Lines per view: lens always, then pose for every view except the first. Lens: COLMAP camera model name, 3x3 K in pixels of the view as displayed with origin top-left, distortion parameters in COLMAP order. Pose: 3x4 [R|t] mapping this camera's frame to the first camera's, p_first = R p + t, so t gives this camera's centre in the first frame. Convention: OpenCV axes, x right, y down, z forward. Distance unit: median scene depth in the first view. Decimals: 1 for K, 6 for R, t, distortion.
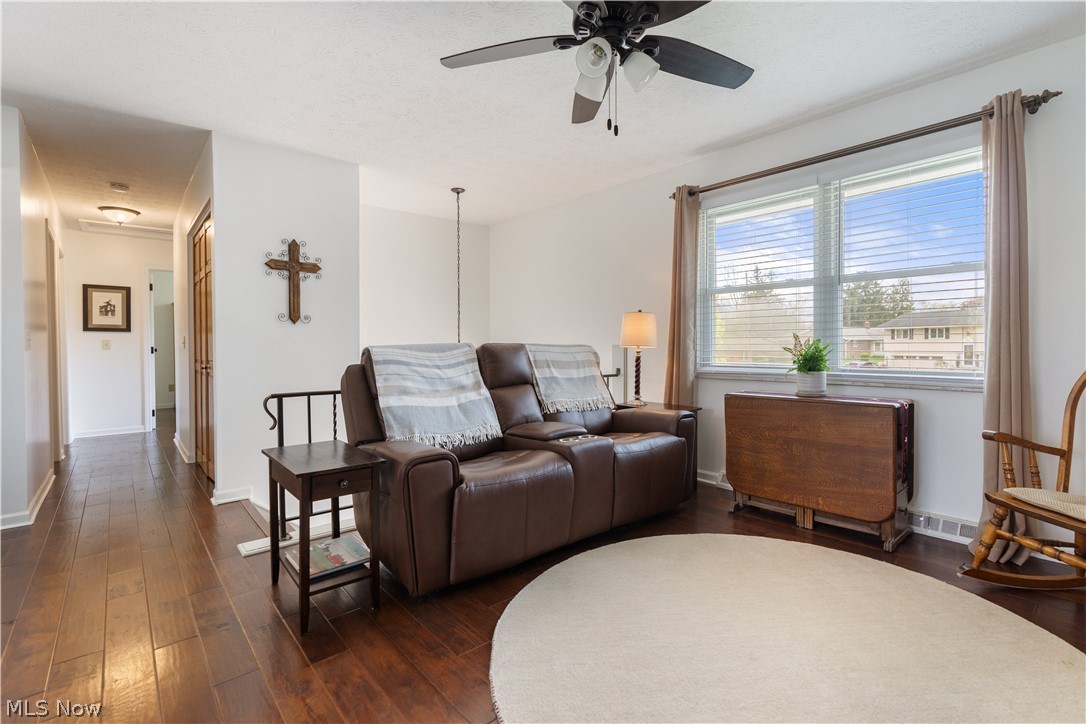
lens RADIAL K [[493.3, 0, 543.4], [0, 493.3, 356.1], [0, 0, 1]] dist [-0.002224, 0.001422]
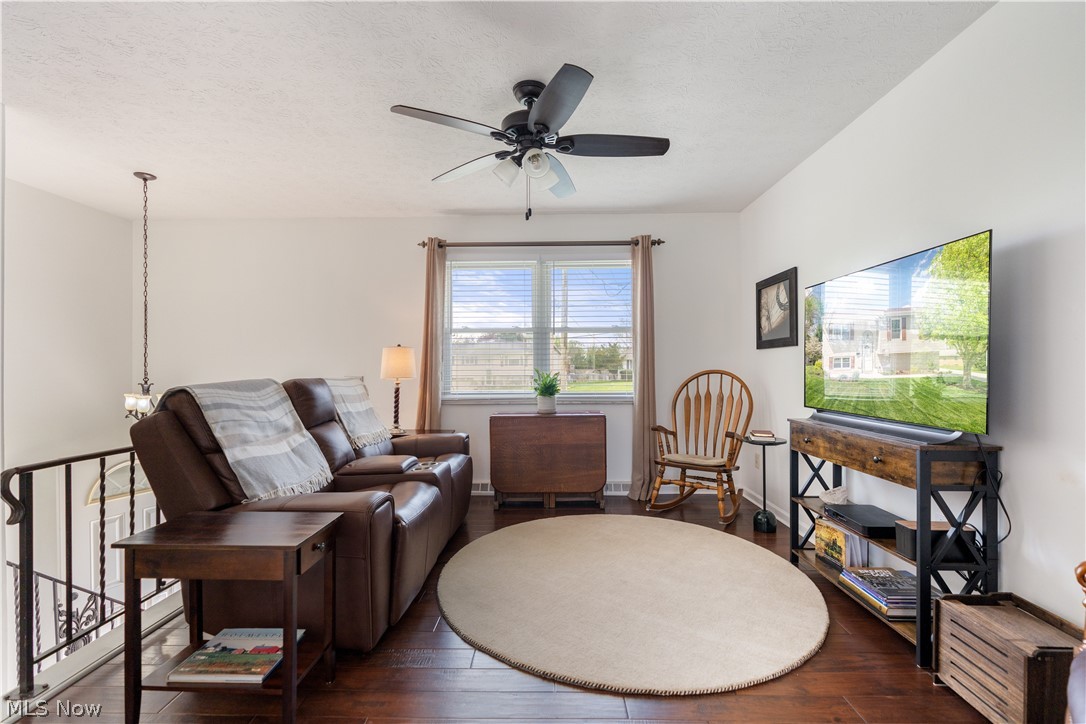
lens RADIAL K [[493.3, 0, 534.0], [0, 493.3, 369.3], [0, 0, 1]] dist [-0.002224, 0.001422]
pose [[0.679113, -0.003172, 0.734027, -0.484231], [0.019660, 0.999711, -0.013870, -0.022957], [-0.733771, 0.023850, 0.678979, 0.071579]]
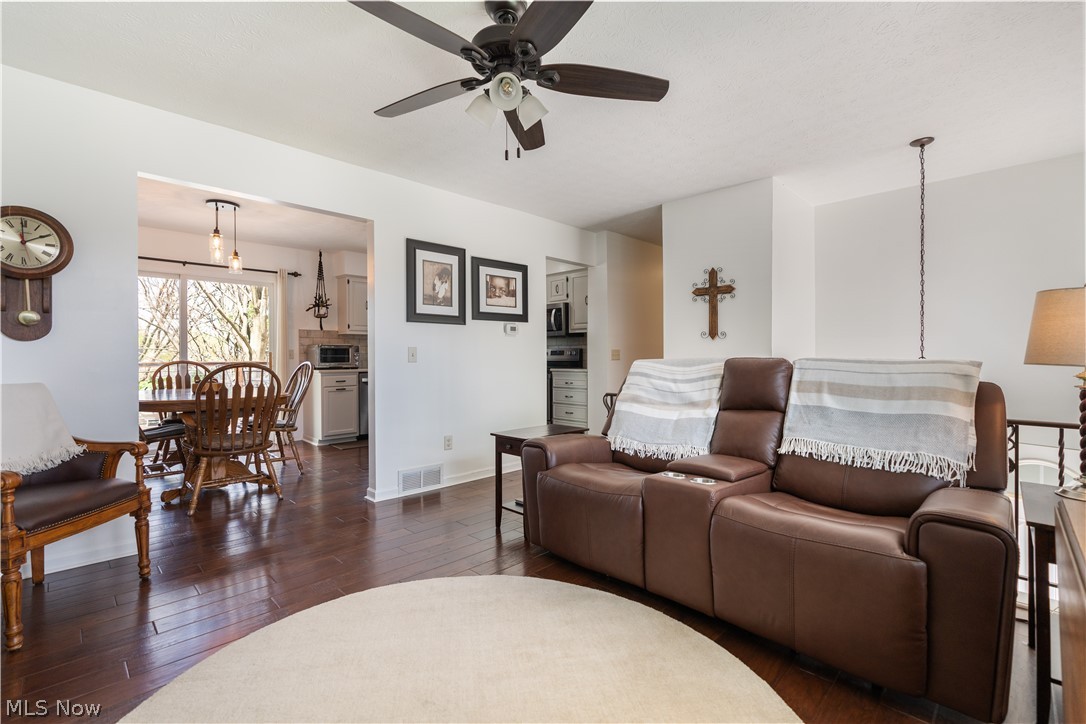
lens RADIAL K [[493.3, 0, 547.9], [0, 493.3, 353.1], [0, 0, 1]] dist [-0.002224, 0.001422]
pose [[0.082562, -0.003572, -0.996580, 0.735643], [-0.020759, 0.999770, -0.005303, -0.023066], [0.996370, 0.021126, 0.082469, 0.605238]]
